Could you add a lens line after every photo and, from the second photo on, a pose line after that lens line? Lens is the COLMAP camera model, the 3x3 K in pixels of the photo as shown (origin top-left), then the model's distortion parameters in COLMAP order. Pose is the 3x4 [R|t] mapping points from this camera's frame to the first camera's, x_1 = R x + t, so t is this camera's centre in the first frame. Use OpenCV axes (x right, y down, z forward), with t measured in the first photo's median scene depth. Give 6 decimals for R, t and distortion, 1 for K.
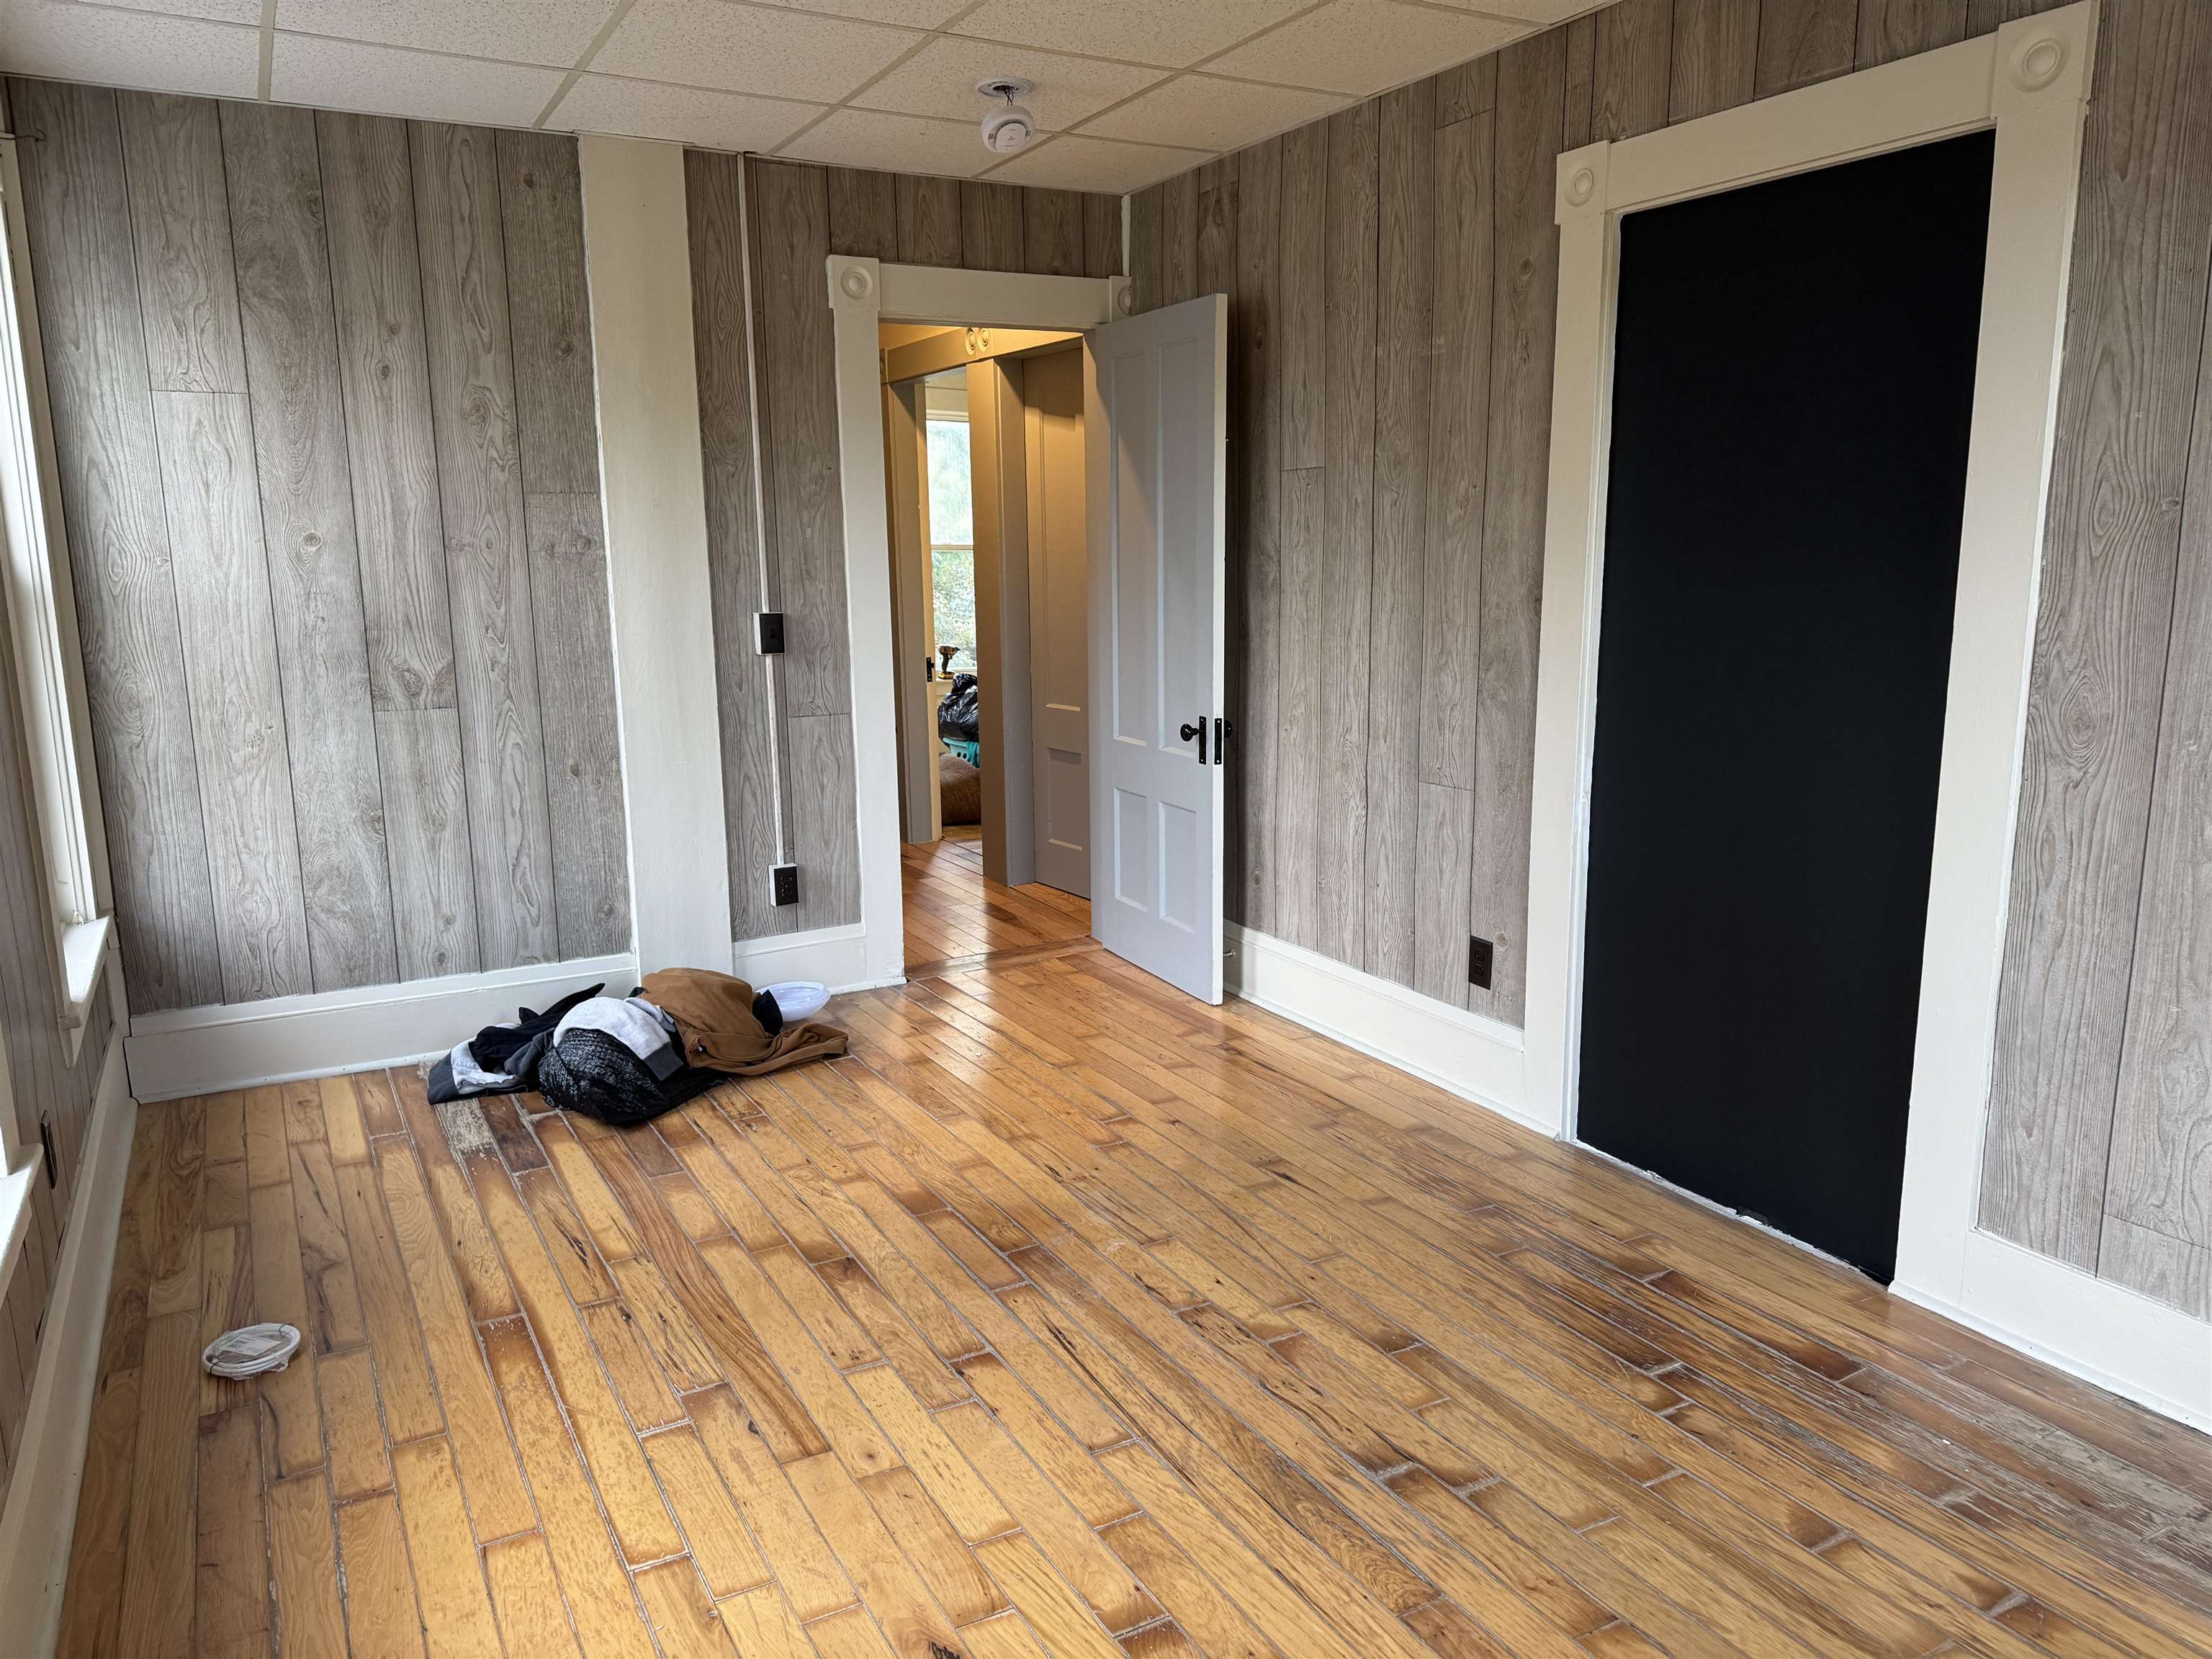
lens RADIAL K [[1557.7, 0, 1106.0], [0, 1557.7, 829.5], [0, 0, 1]] dist [0.099125, -0.169772]
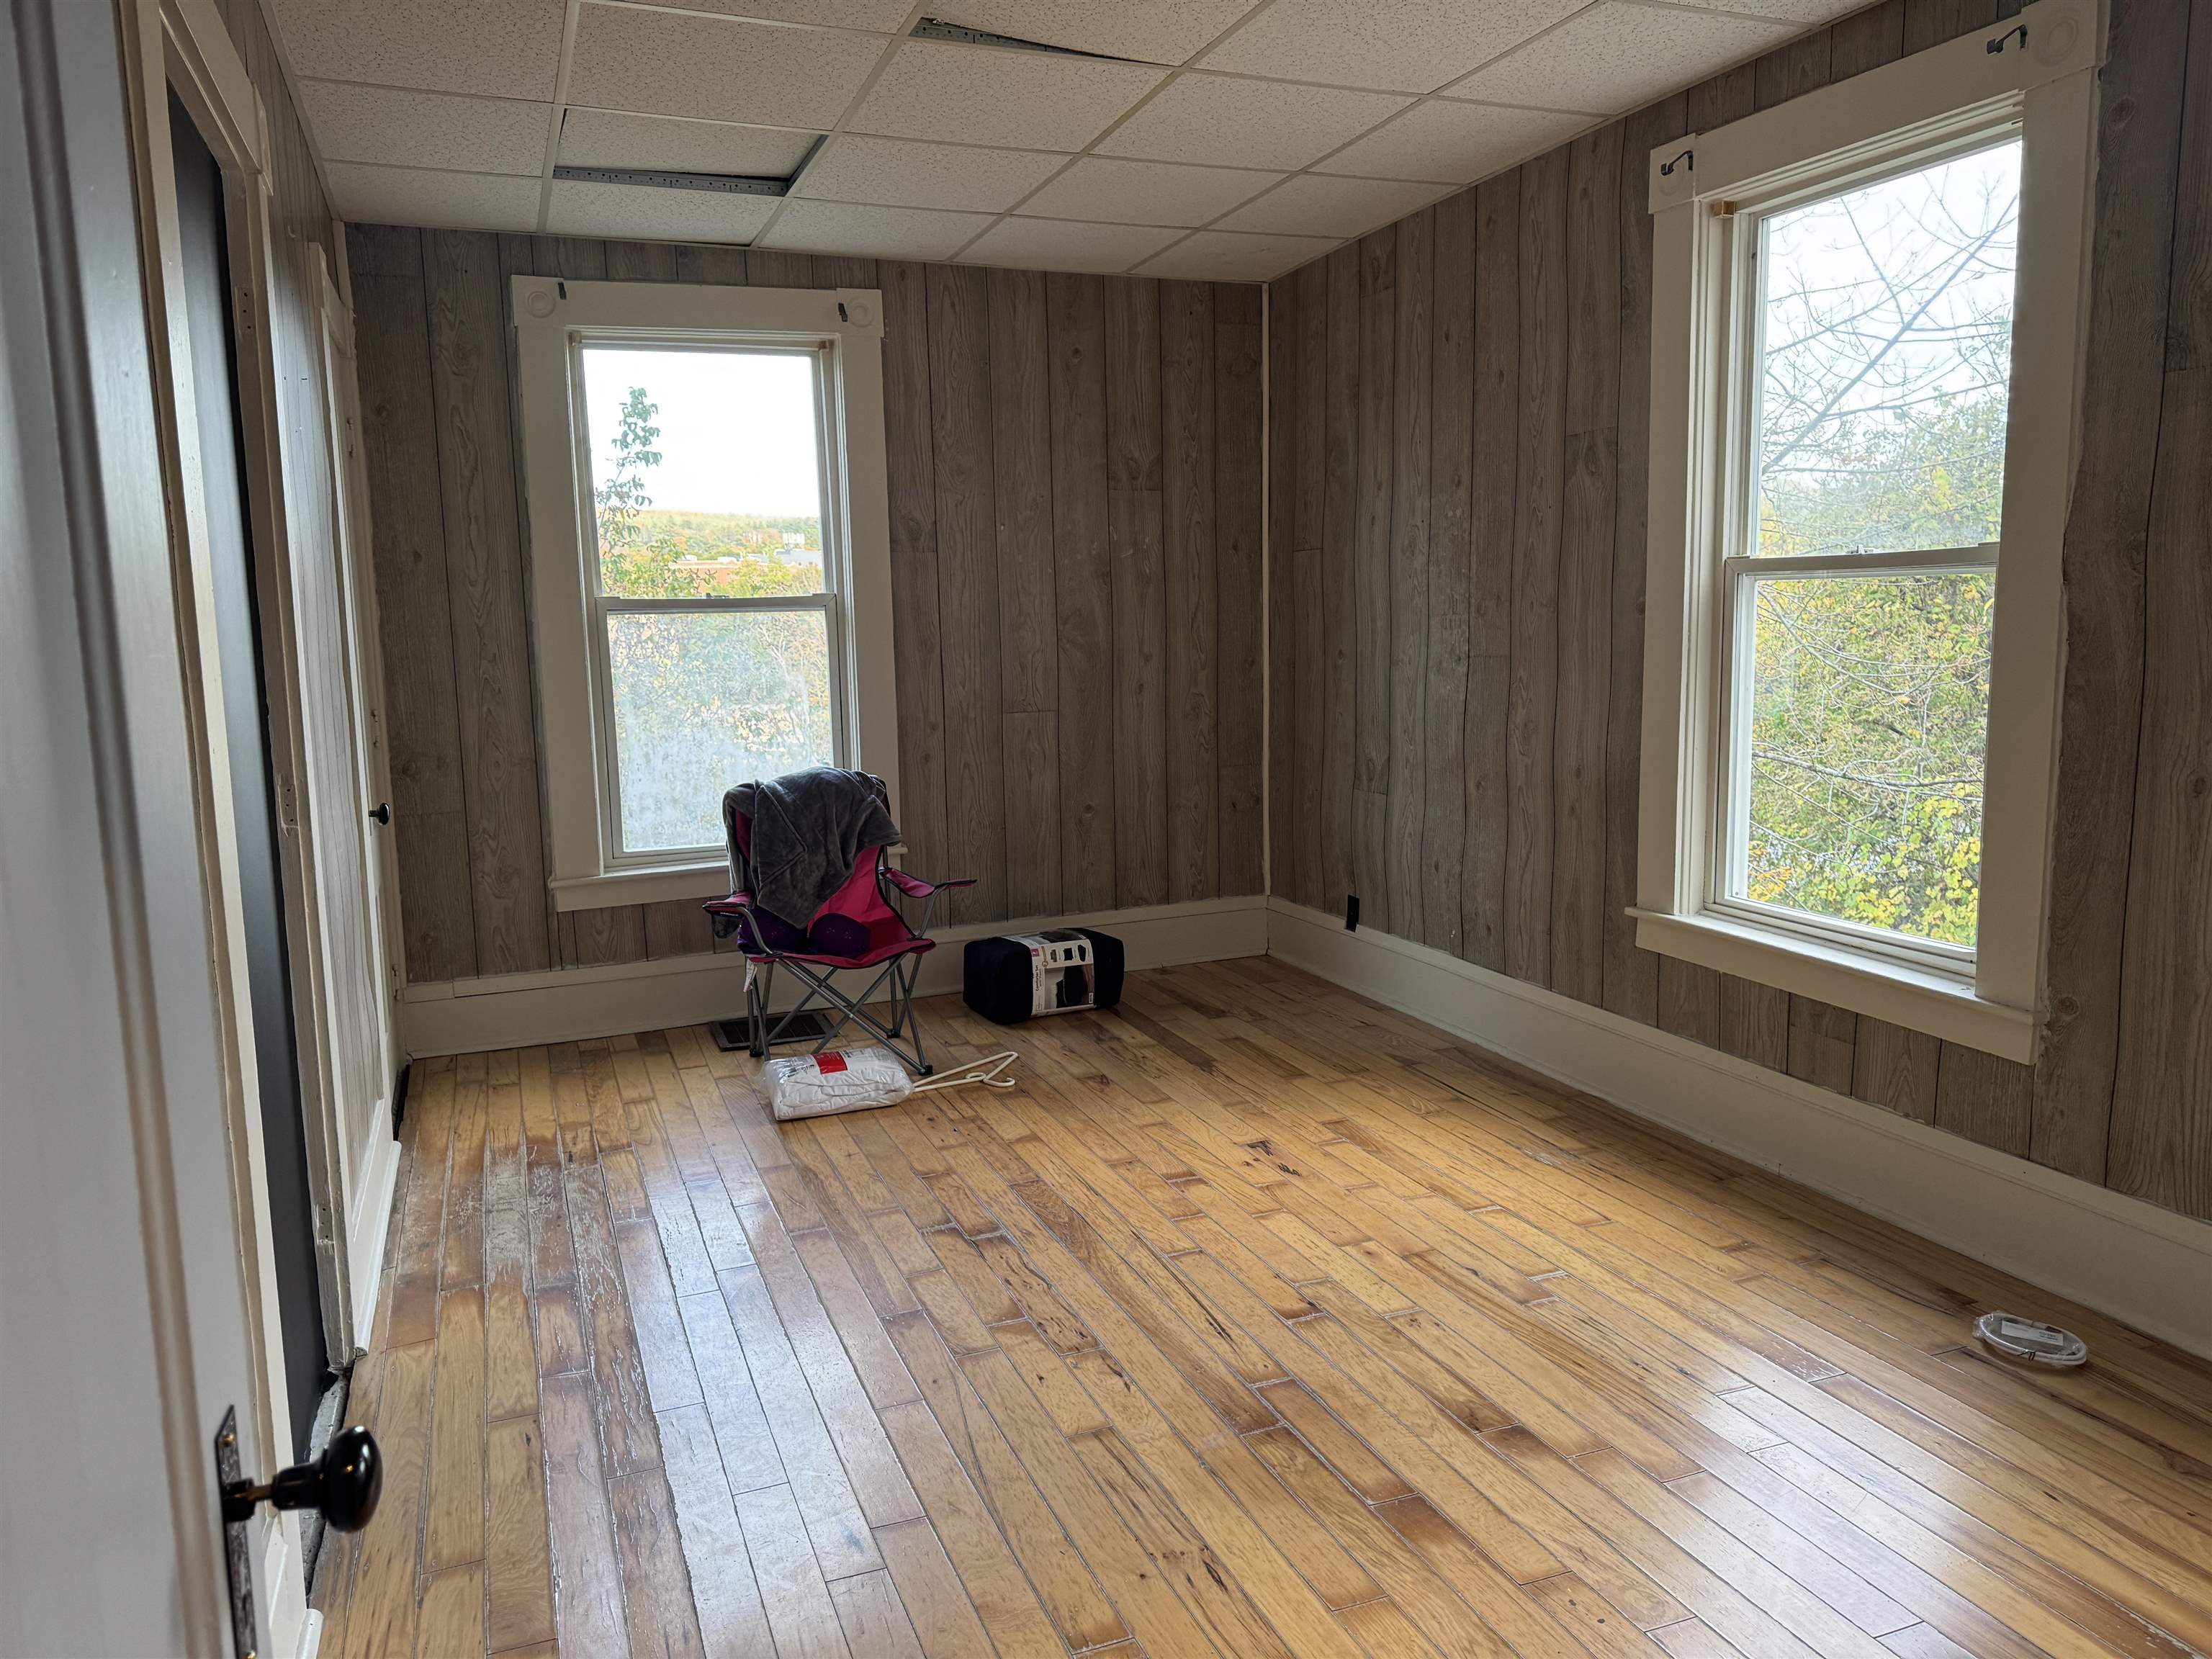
lens RADIAL K [[1557.7, 0, 1106.0], [0, 1557.7, 829.5], [0, 0, 1]] dist [0.099125, -0.169772]
pose [[-0.990960, 0.013991, 0.133427, -0.096836], [0.054023, 0.951964, 0.301405, -0.303049], [-0.122801, 0.305889, -0.944114, 1.870715]]
